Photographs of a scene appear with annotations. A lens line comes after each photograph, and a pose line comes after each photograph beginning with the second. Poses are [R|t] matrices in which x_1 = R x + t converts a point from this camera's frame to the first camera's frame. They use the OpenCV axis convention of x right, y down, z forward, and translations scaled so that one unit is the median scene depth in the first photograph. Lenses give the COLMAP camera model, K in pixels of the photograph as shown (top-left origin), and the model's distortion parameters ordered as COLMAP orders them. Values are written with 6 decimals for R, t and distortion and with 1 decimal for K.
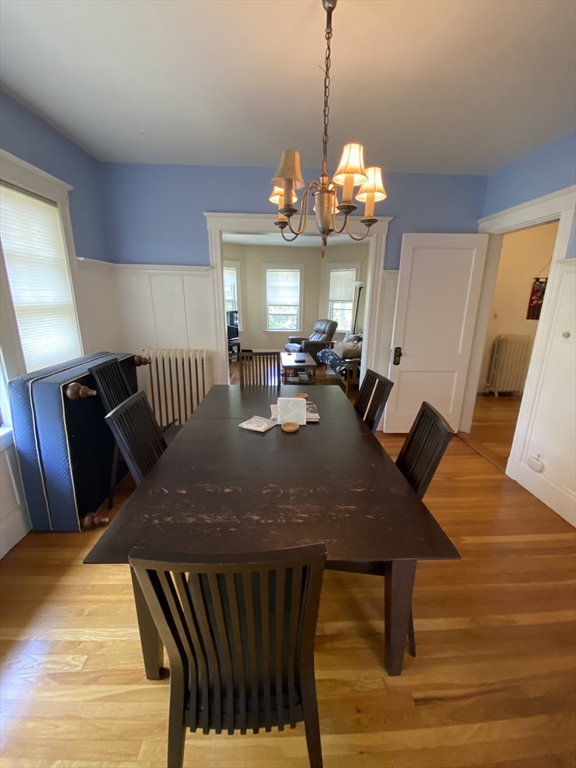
lens RADIAL K [[316.0, 0, 288.5], [0, 316.0, 382.0], [0, 0, 1]] dist [-0.018997, -0.003304]
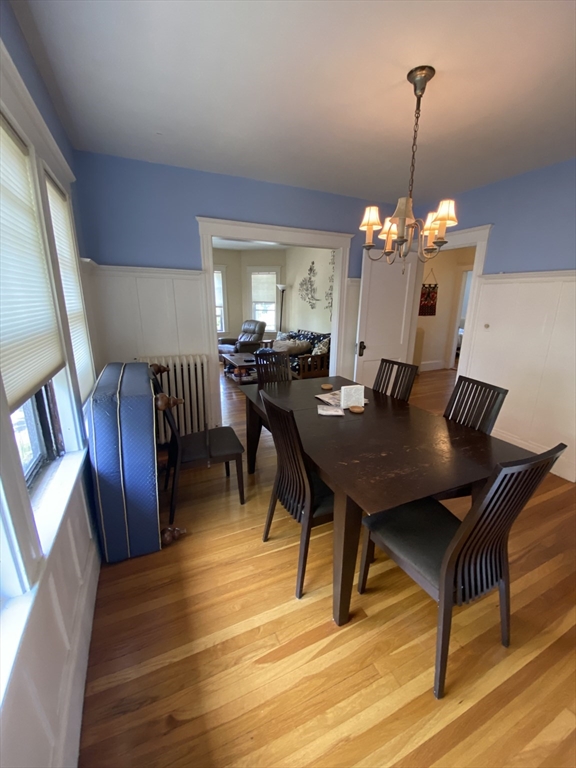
lens RADIAL K [[316.0, 0, 288.5], [0, 316.0, 380.7], [0, 0, 1]] dist [-0.018997, -0.003304]
pose [[0.927370, -0.095260, 0.361816, -0.369608], [0.096524, 0.995223, 0.014626, -0.005874], [-0.361480, 0.021360, 0.932135, -0.026565]]
